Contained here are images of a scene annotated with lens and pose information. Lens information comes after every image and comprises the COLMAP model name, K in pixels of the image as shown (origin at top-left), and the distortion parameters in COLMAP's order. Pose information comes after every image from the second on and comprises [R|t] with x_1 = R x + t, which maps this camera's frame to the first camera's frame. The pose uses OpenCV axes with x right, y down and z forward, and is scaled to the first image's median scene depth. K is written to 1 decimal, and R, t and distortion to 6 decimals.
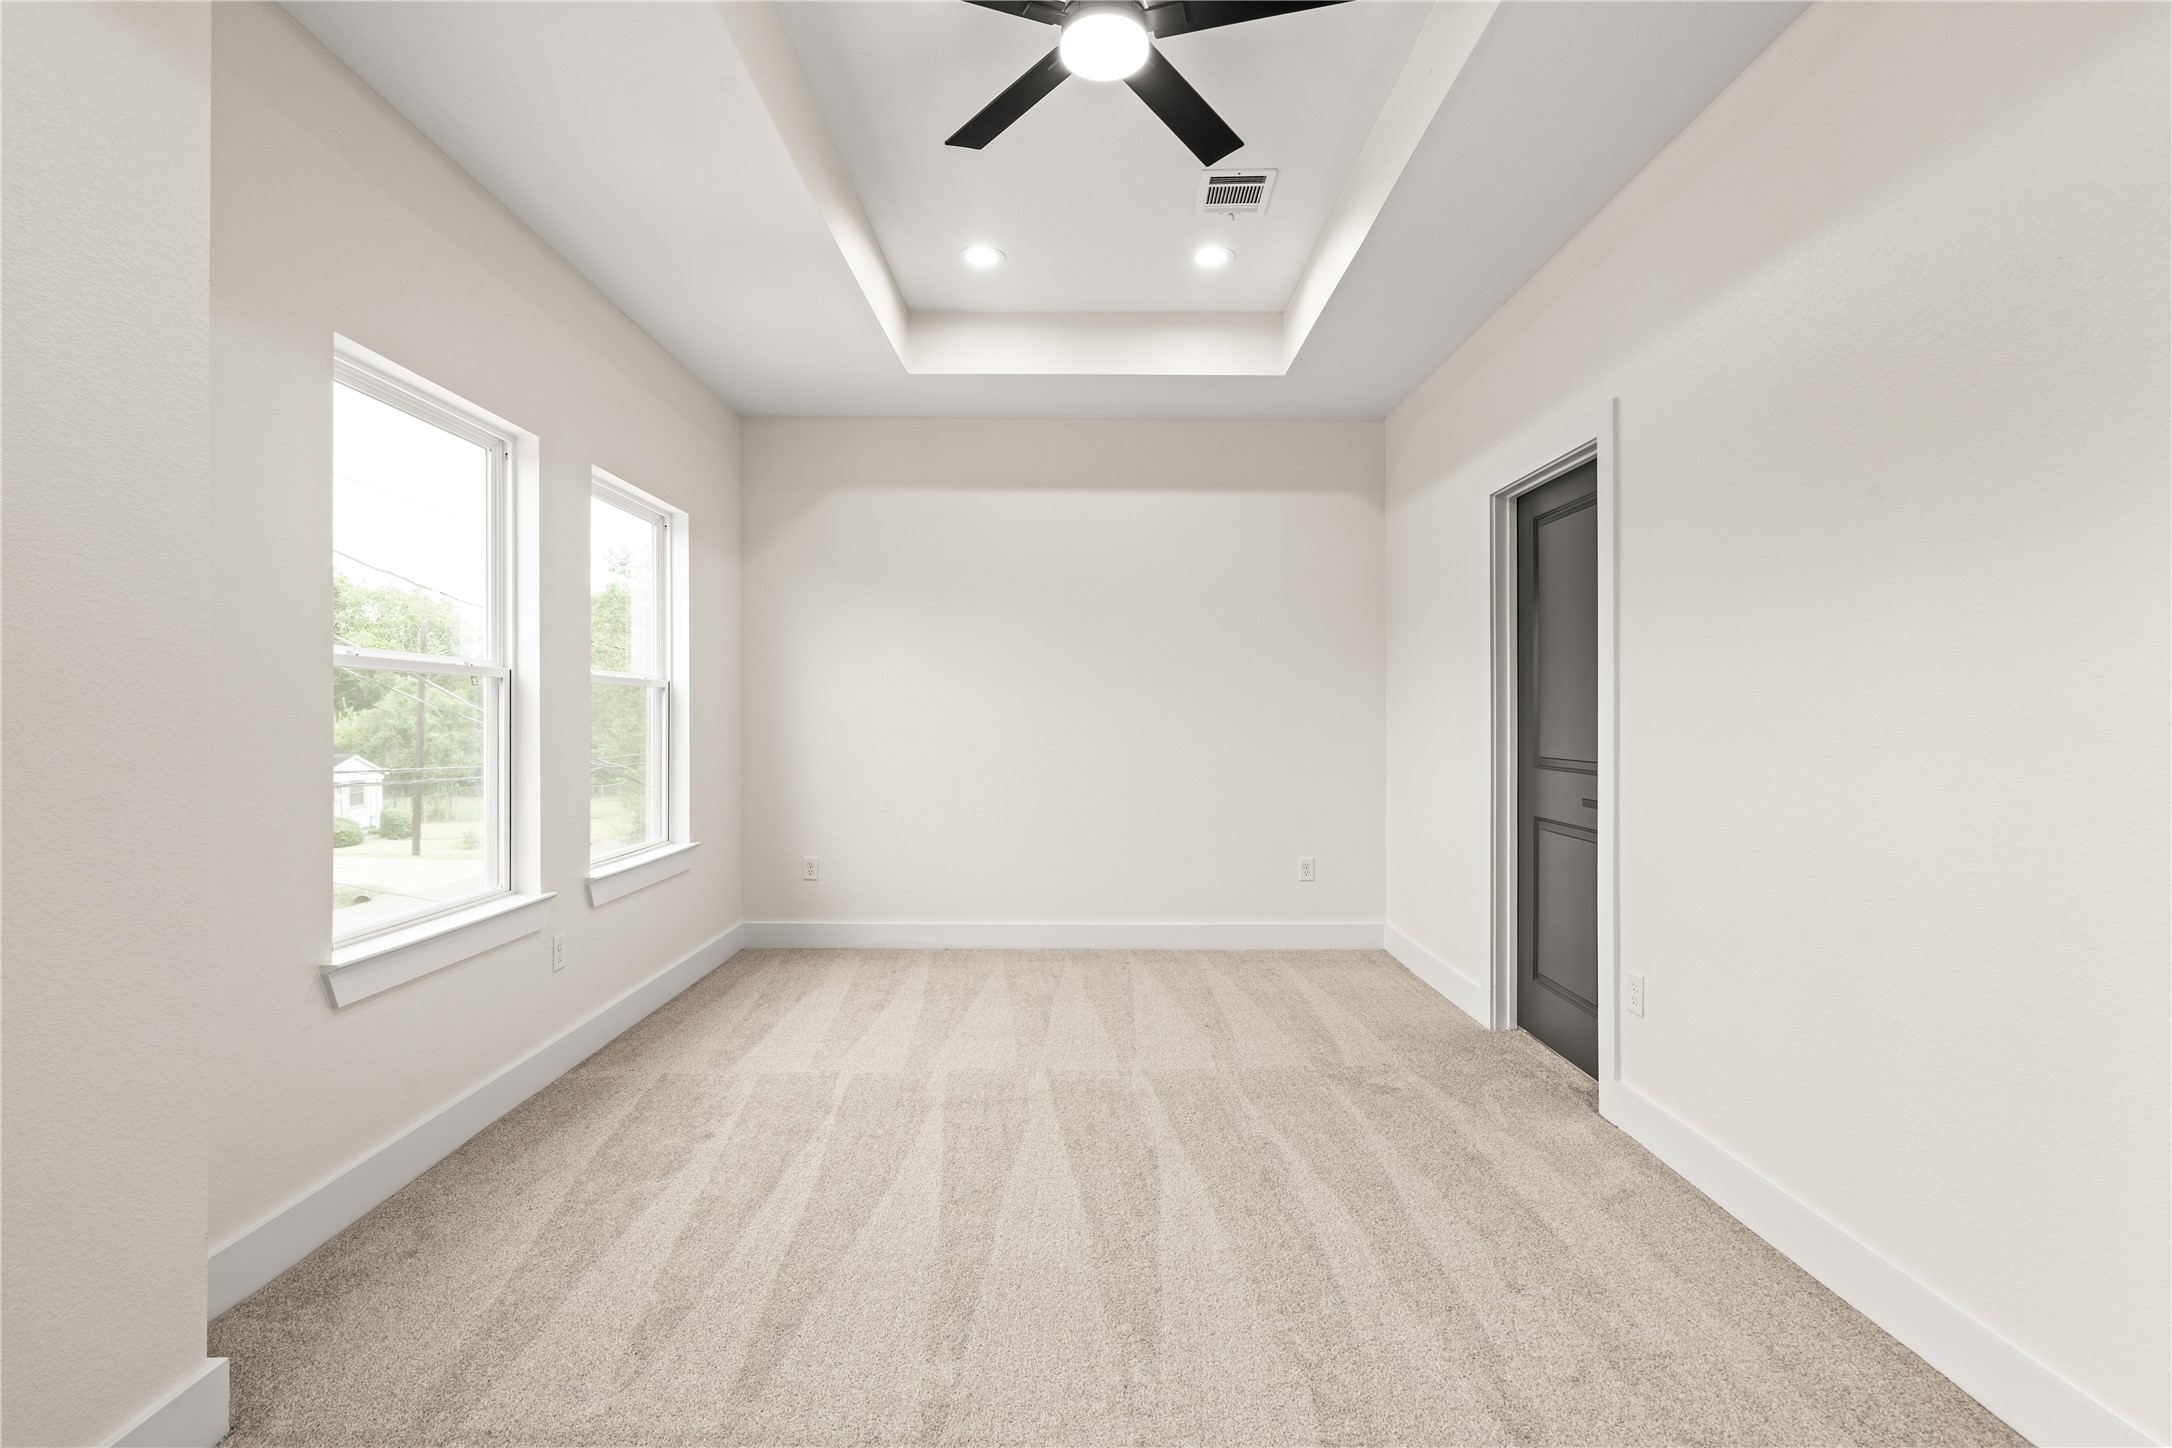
lens RADIAL K [[980.5, 0, 1085.1], [0, 980.5, 717.1], [0, 0, 1]] dist [-0.010271, 0.003705]
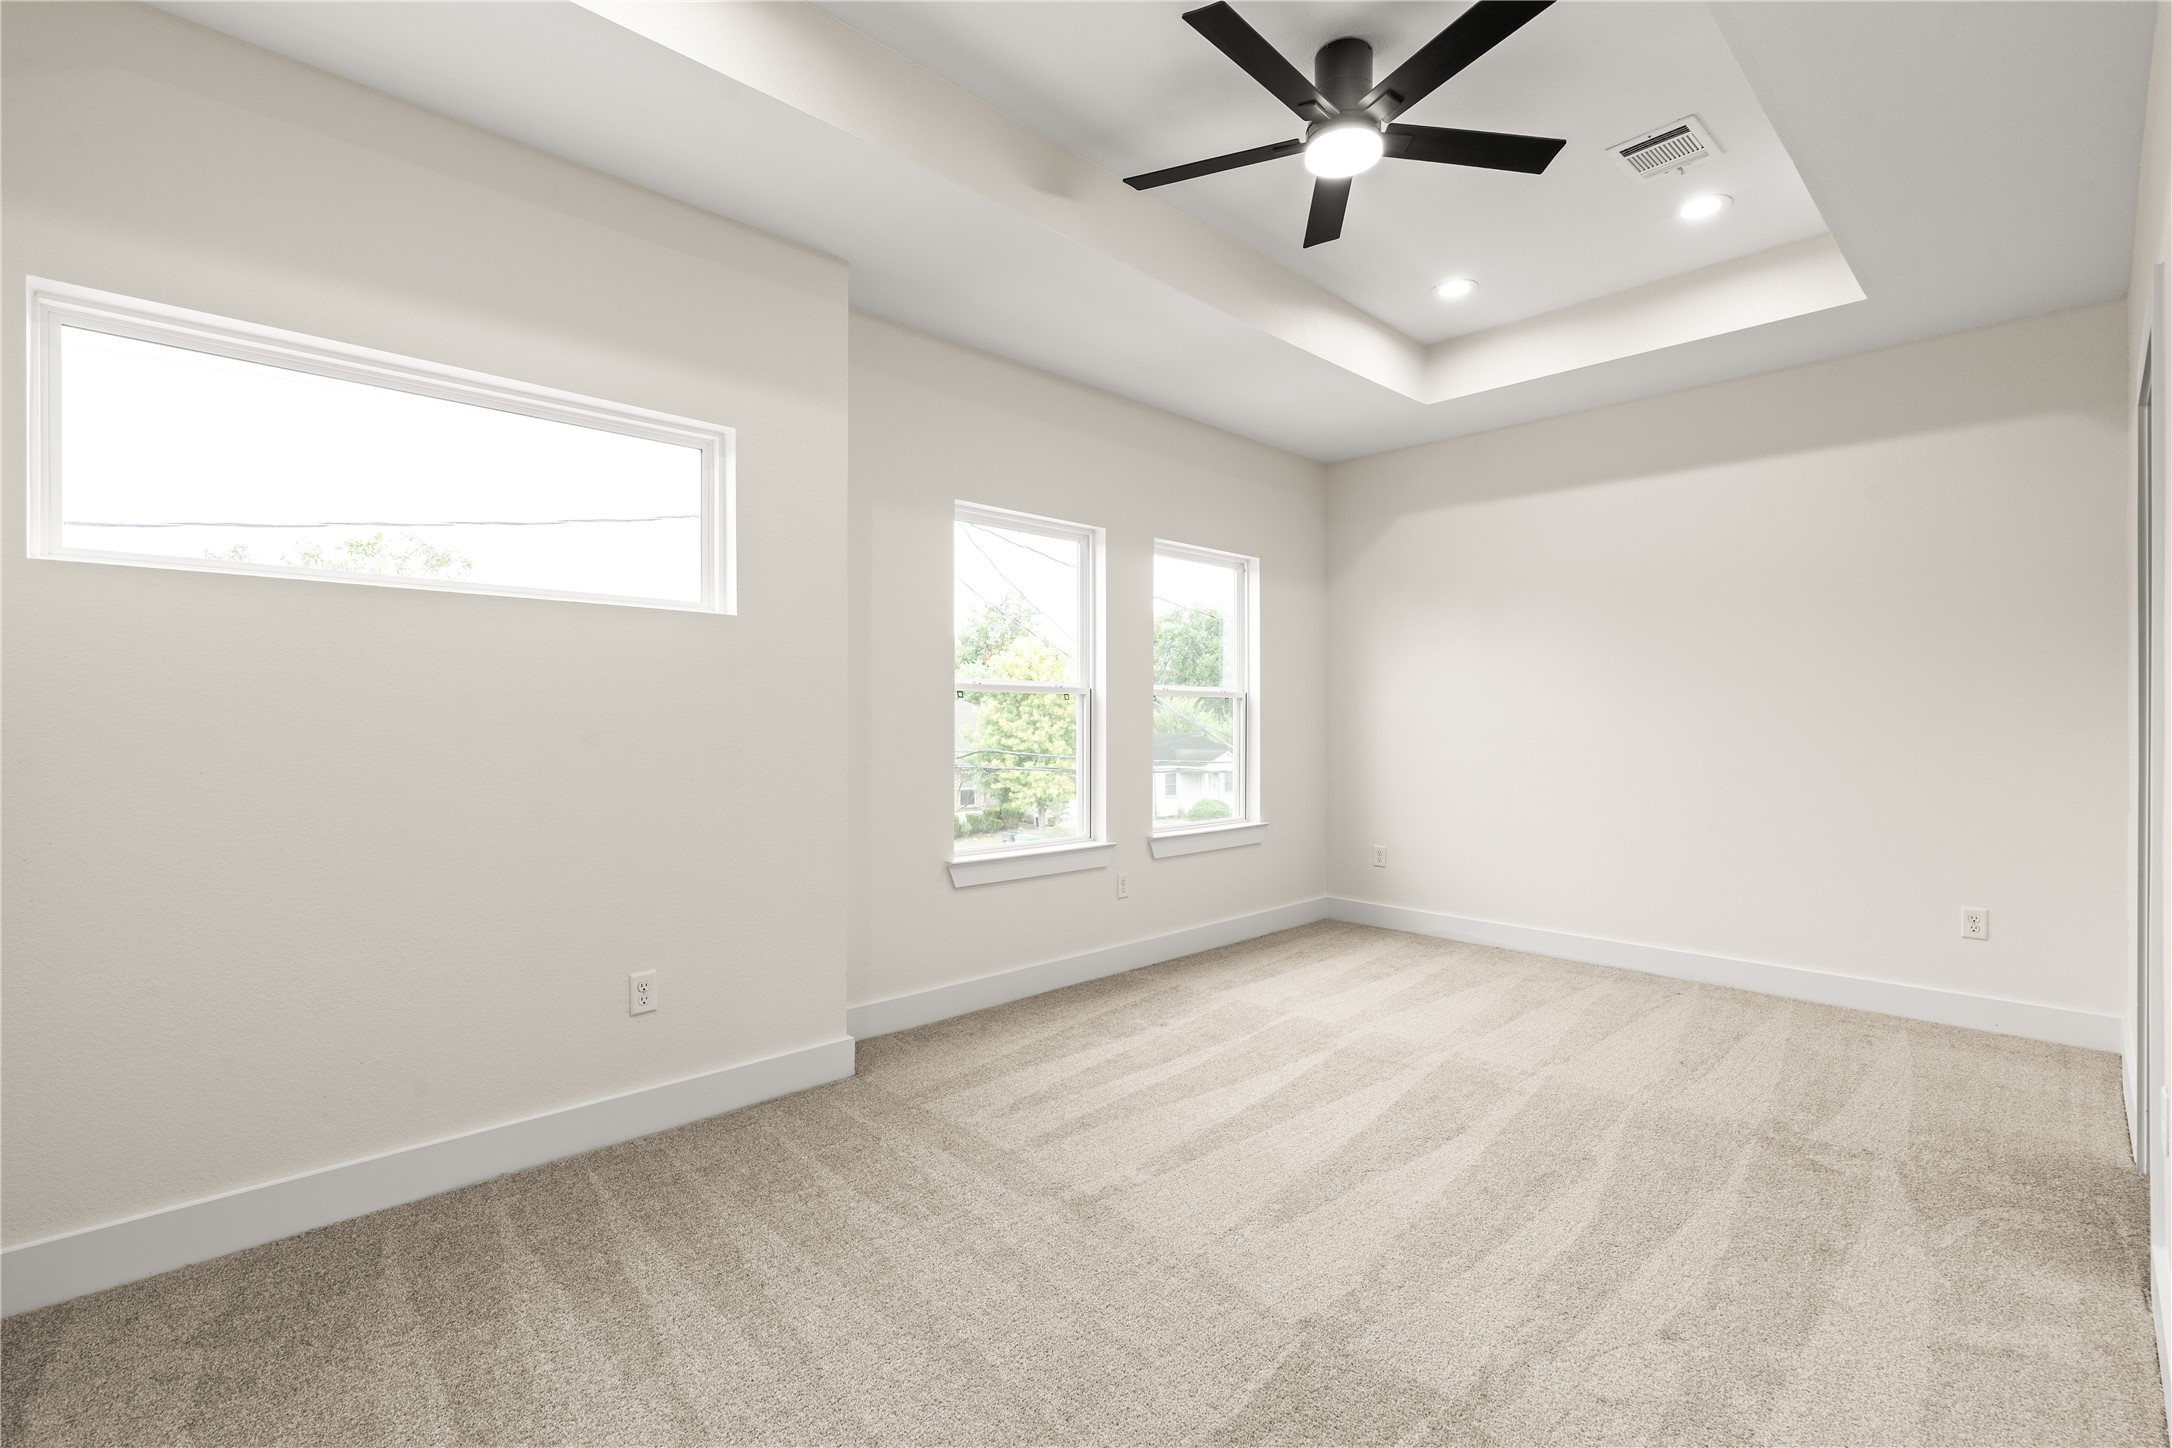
lens RADIAL K [[980.5, 0, 1085.1], [0, 980.5, 717.1], [0, 0, 1]] dist [-0.010271, 0.003705]
pose [[0.689470, -0.001563, -0.724313, 0.494448], [-0.002774, 0.999985, -0.004798, 0.002643], [0.724309, 0.005318, 0.689455, -0.028164]]
